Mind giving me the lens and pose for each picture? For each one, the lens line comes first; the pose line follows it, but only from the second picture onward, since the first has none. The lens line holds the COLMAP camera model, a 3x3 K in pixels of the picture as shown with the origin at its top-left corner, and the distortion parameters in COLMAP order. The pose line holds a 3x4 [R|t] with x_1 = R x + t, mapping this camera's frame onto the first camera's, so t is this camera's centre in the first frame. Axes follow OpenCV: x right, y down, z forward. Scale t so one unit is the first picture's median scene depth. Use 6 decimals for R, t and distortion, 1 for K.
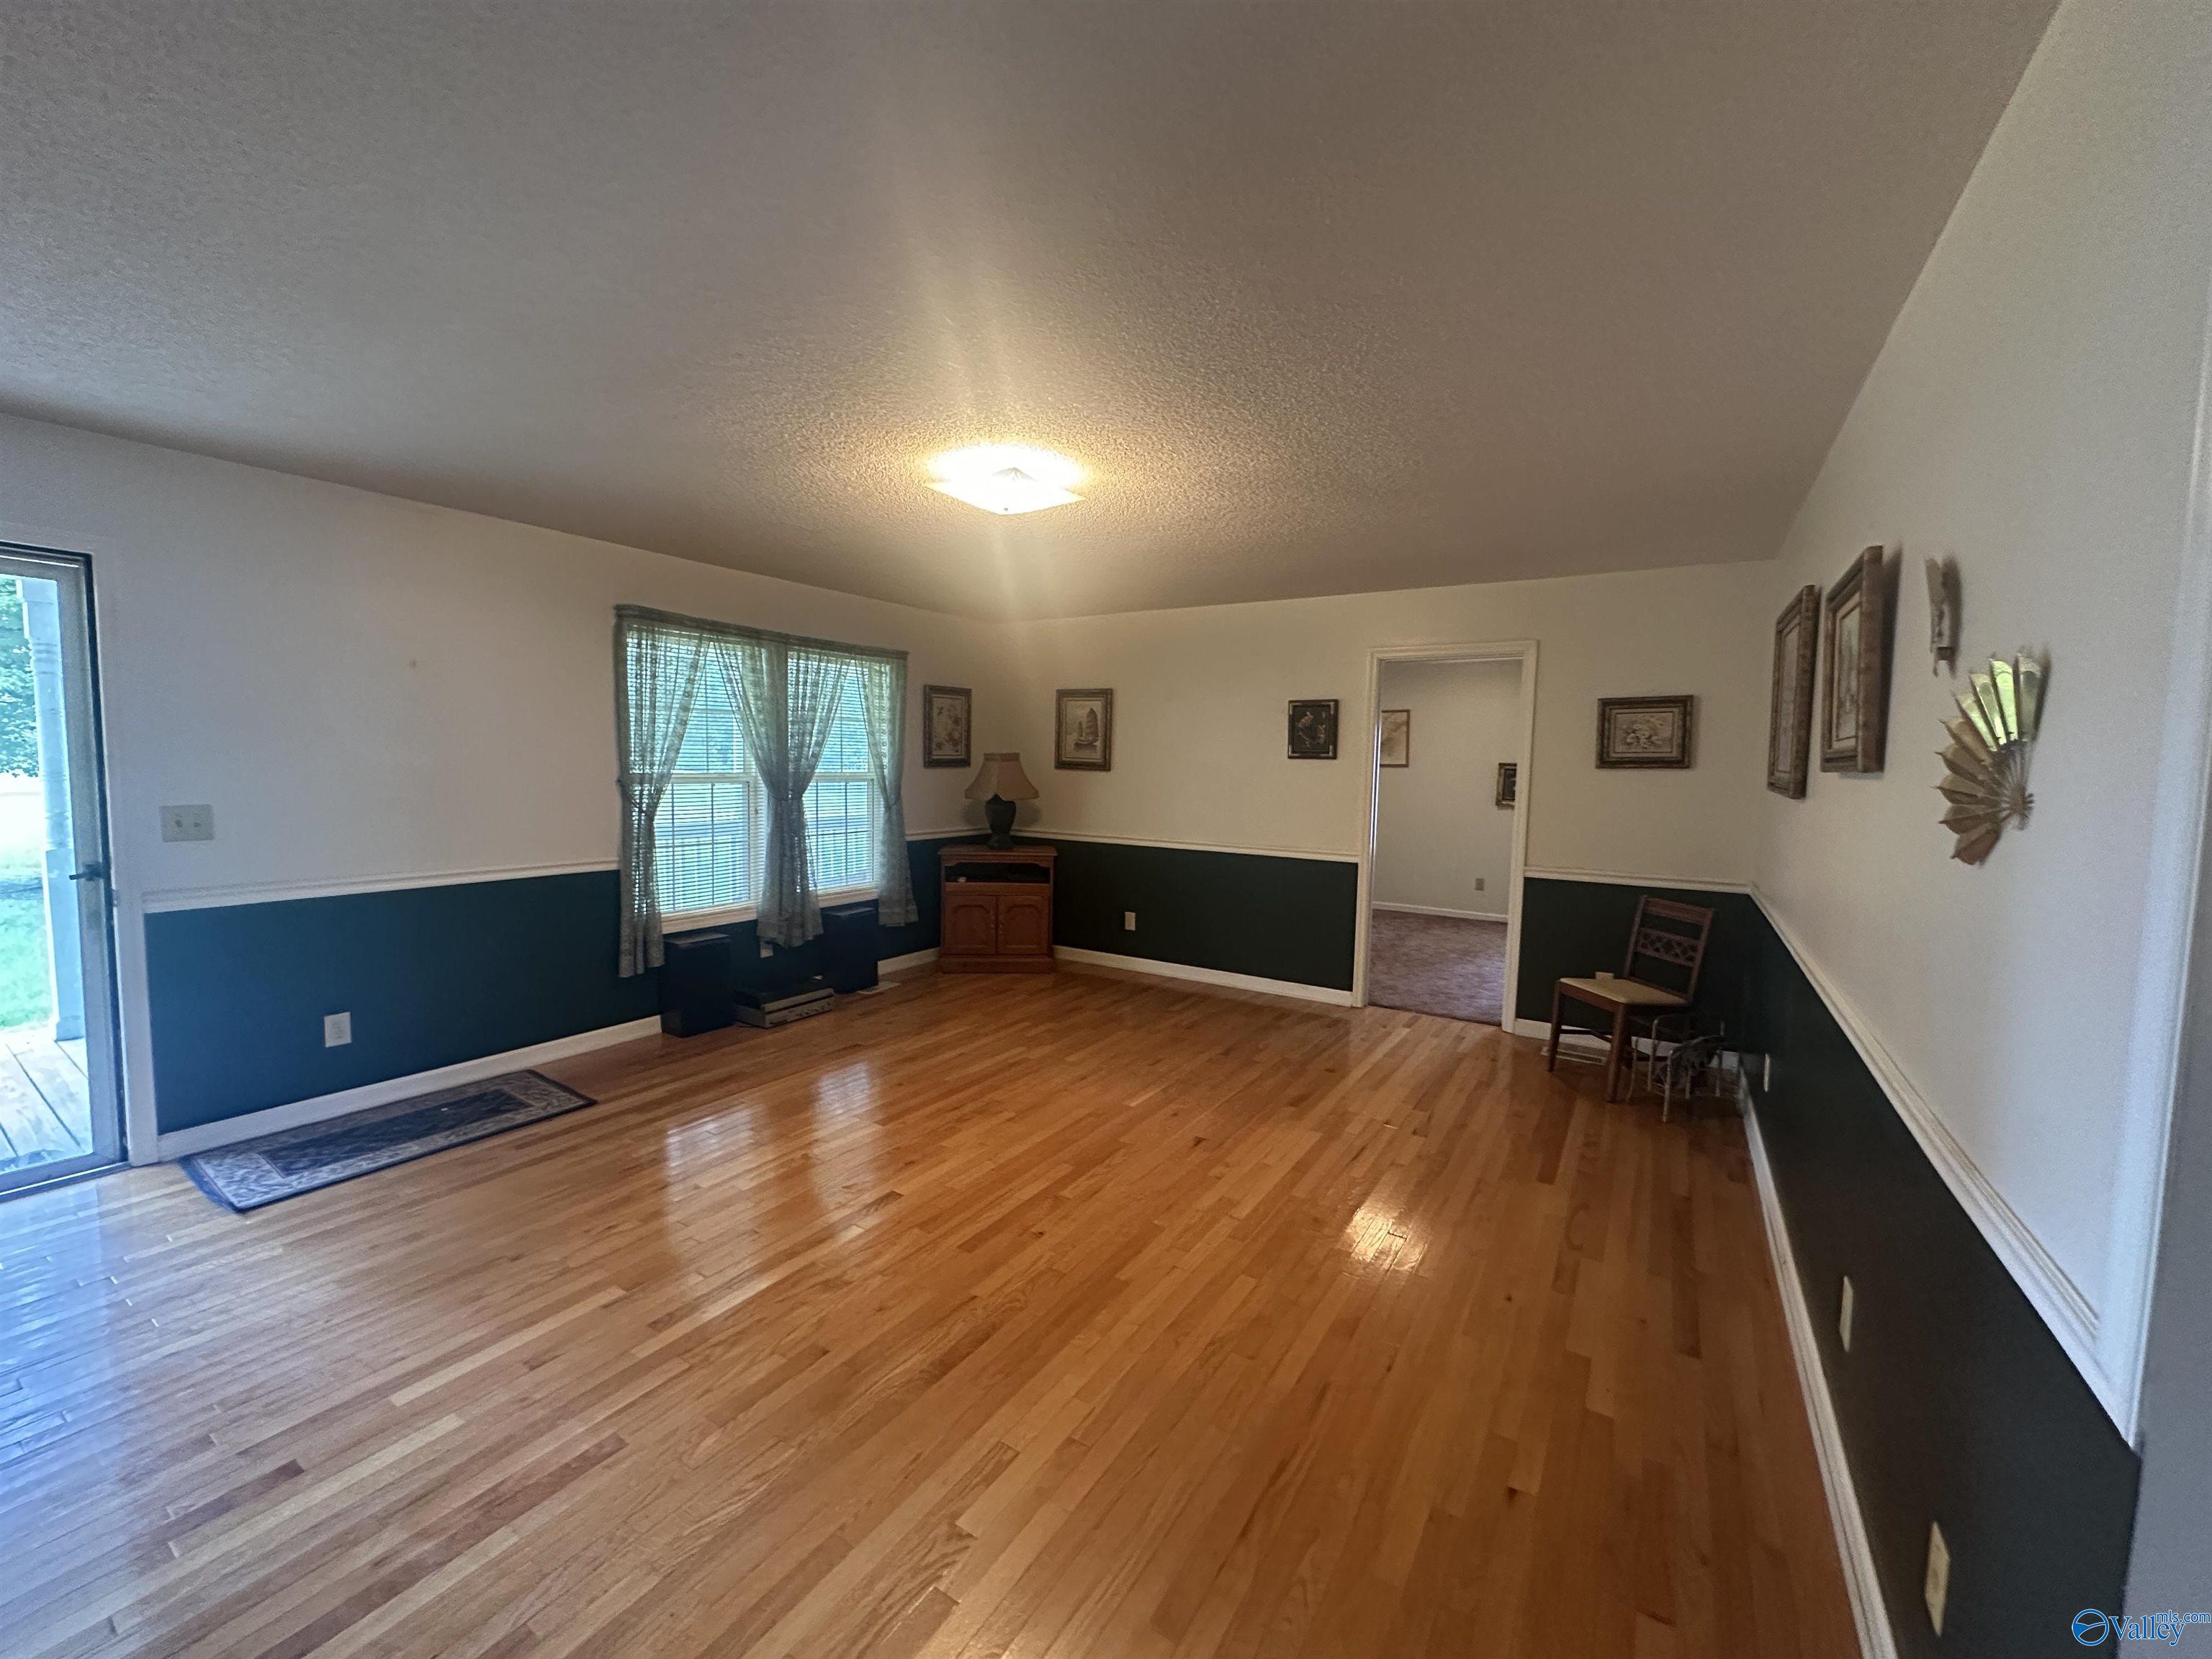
lens RADIAL K [[884.9, 0, 1105.5], [0, 884.9, 824.5], [0, 0, 1]] dist [-0.001871, -0.000357]
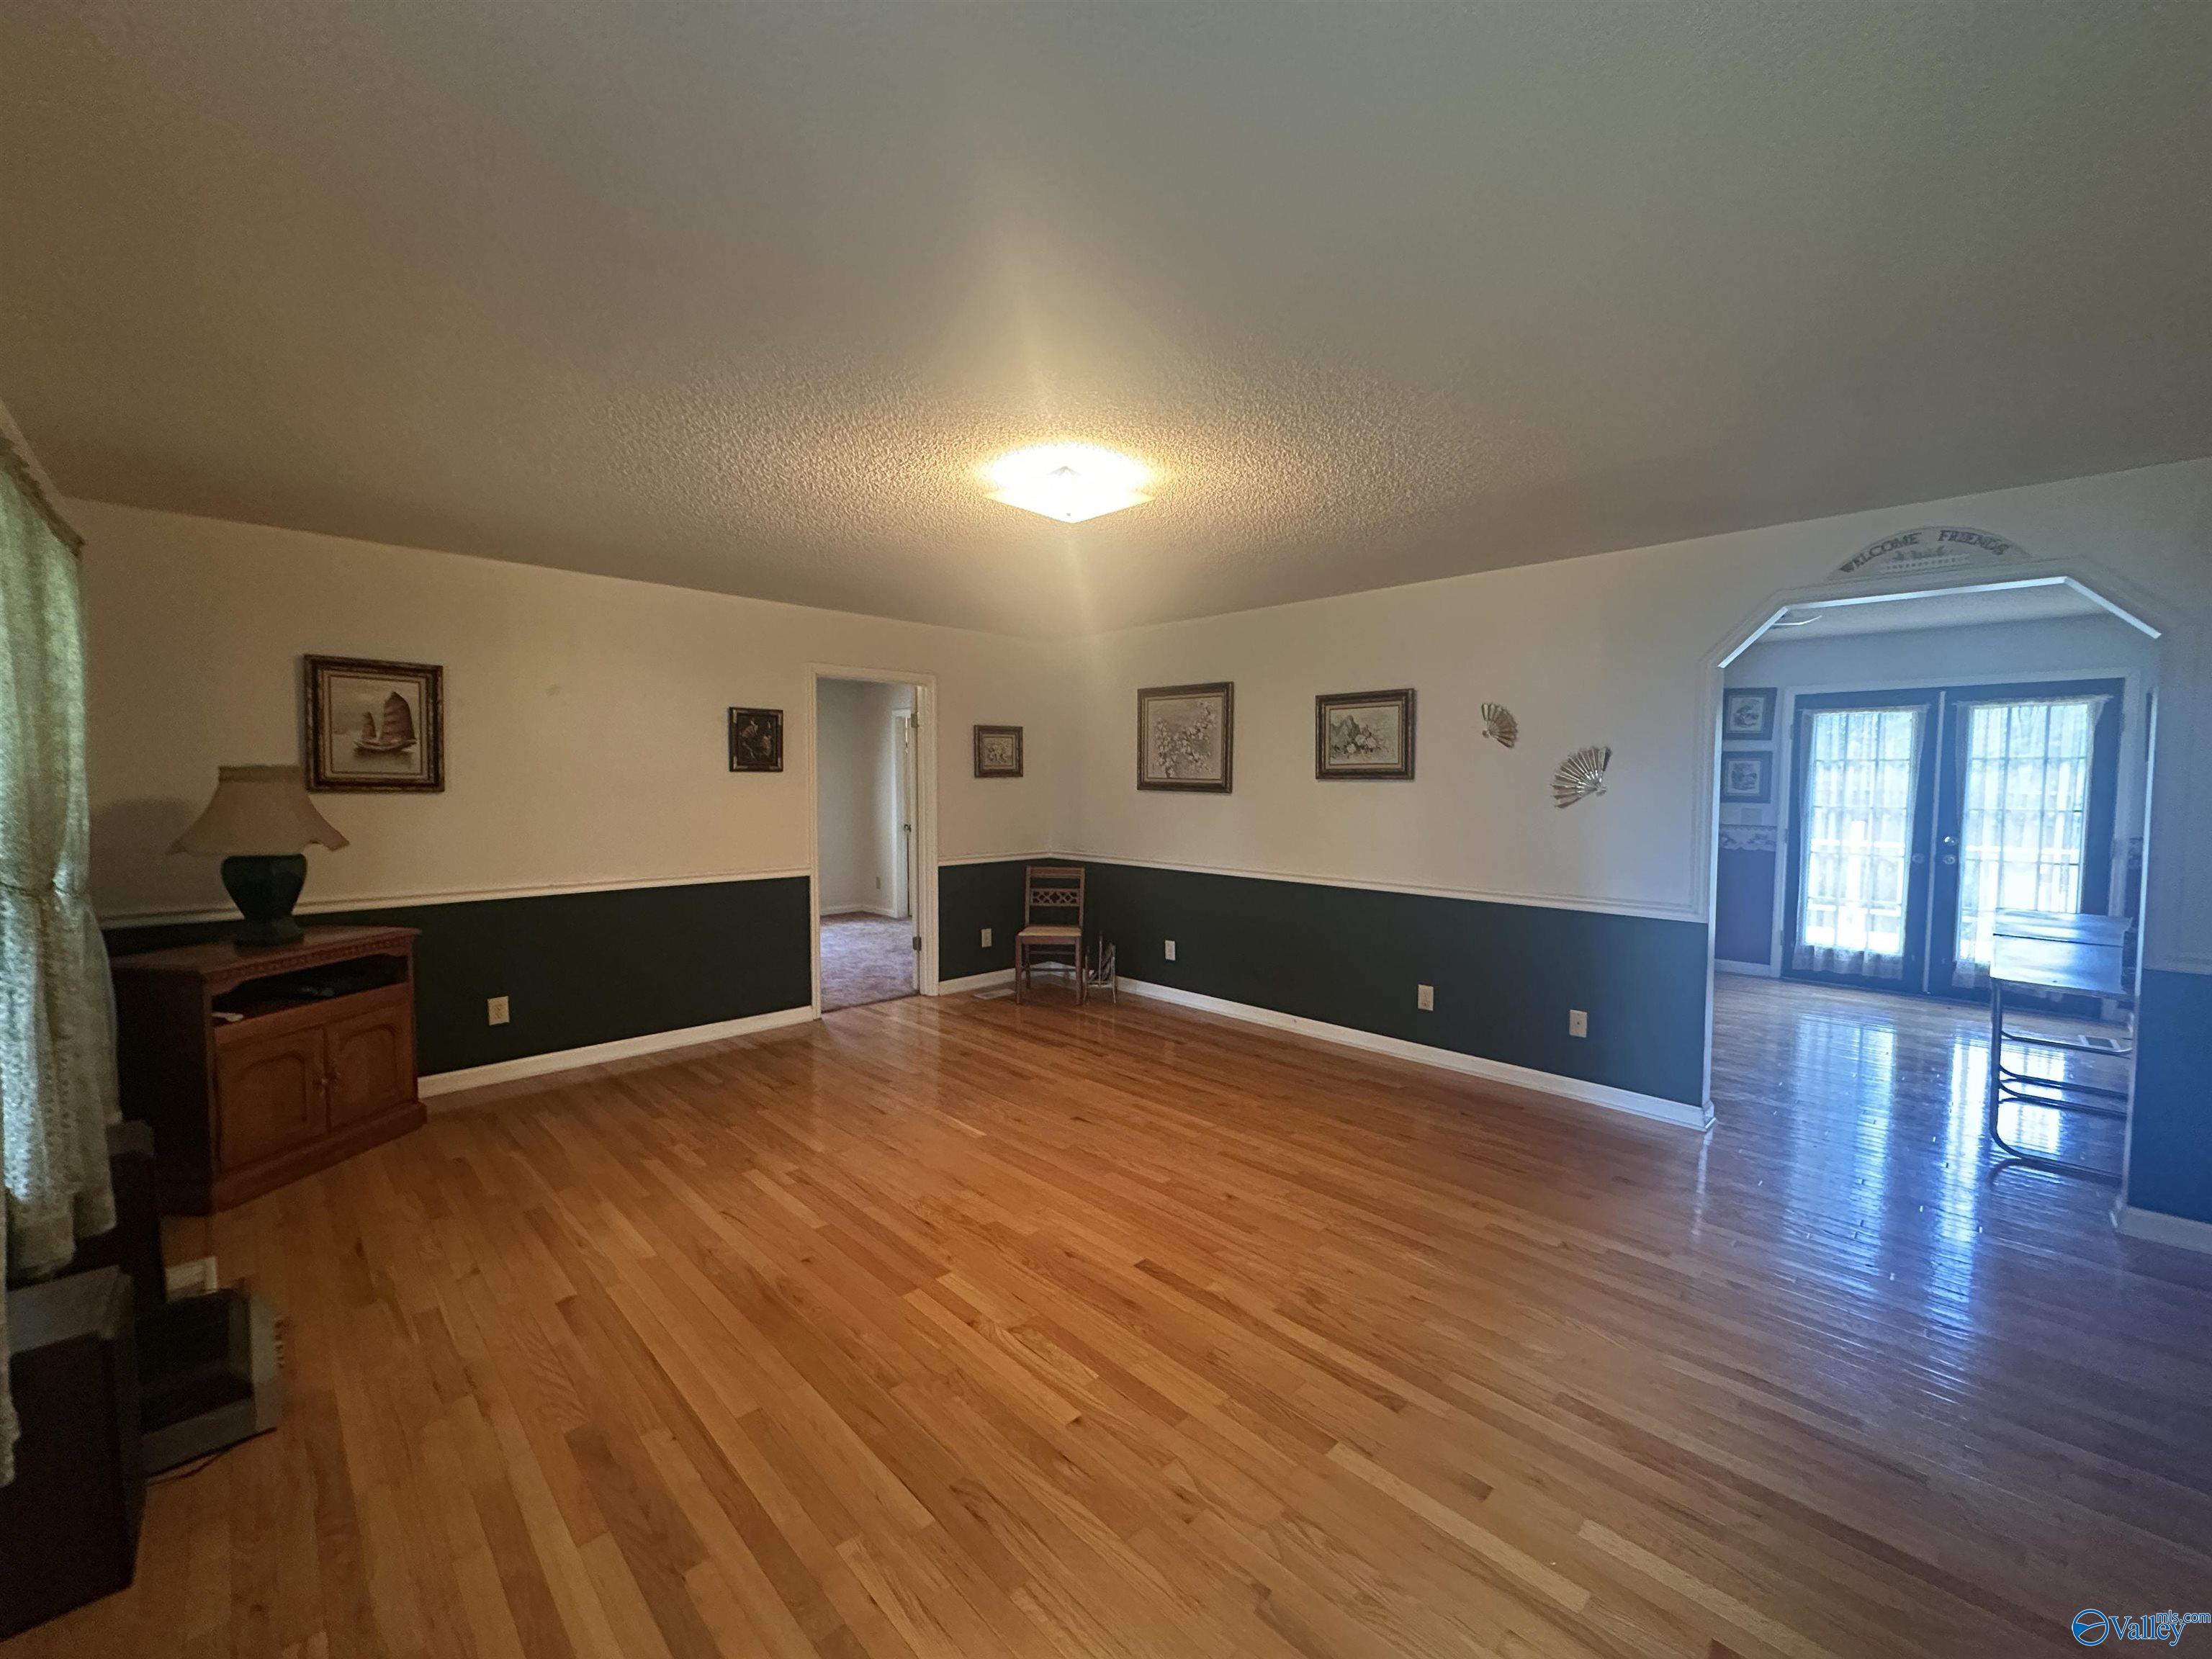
lens RADIAL K [[884.9, 0, 1103.0], [0, 884.9, 828.0], [0, 0, 1]] dist [-0.001871, -0.000357]
pose [[0.222286, -0.072462, 0.972285, -0.711103], [0.069169, 0.995894, 0.058407, -0.053221], [-0.972525, 0.054269, 0.226386, 0.525147]]
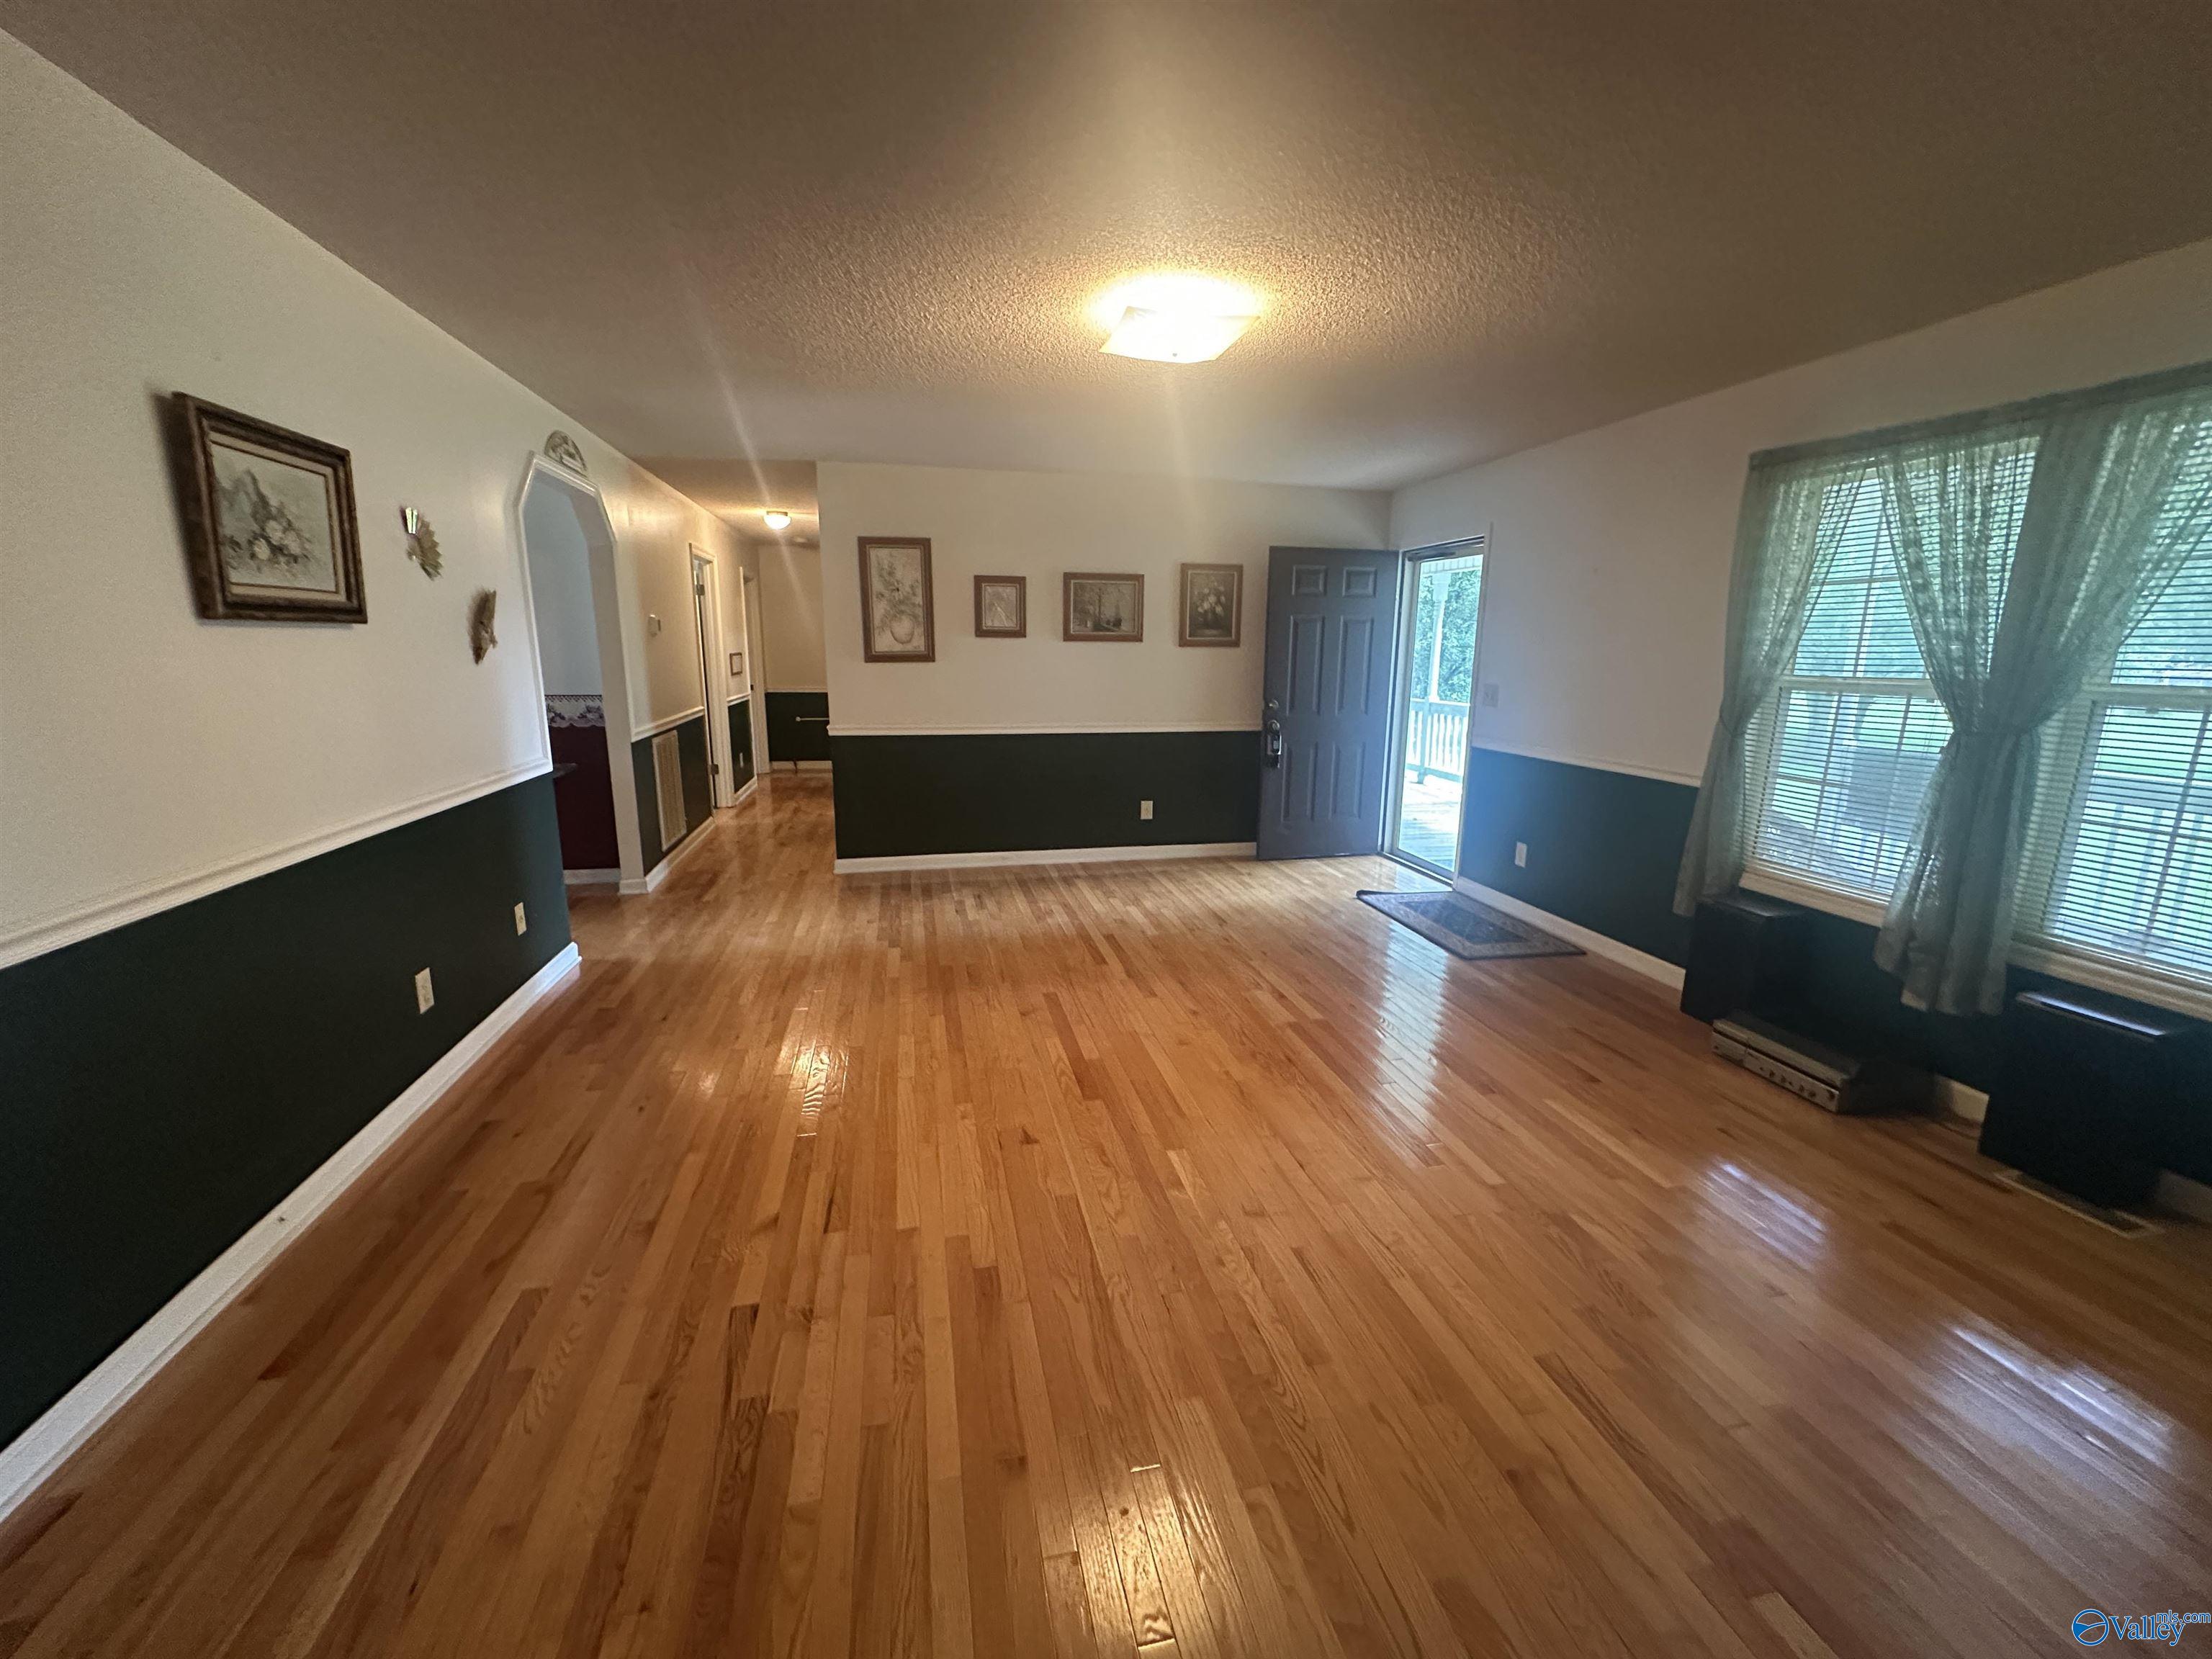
lens RADIAL K [[884.9, 0, 1102.6], [0, 884.9, 822.1], [0, 0, 1]] dist [-0.001871, -0.000357]
pose [[-0.709985, 0.111080, -0.695401, 0.422299], [-0.074244, 0.970171, 0.230771, -0.066843], [0.700292, 0.215474, -0.680560, 1.133765]]
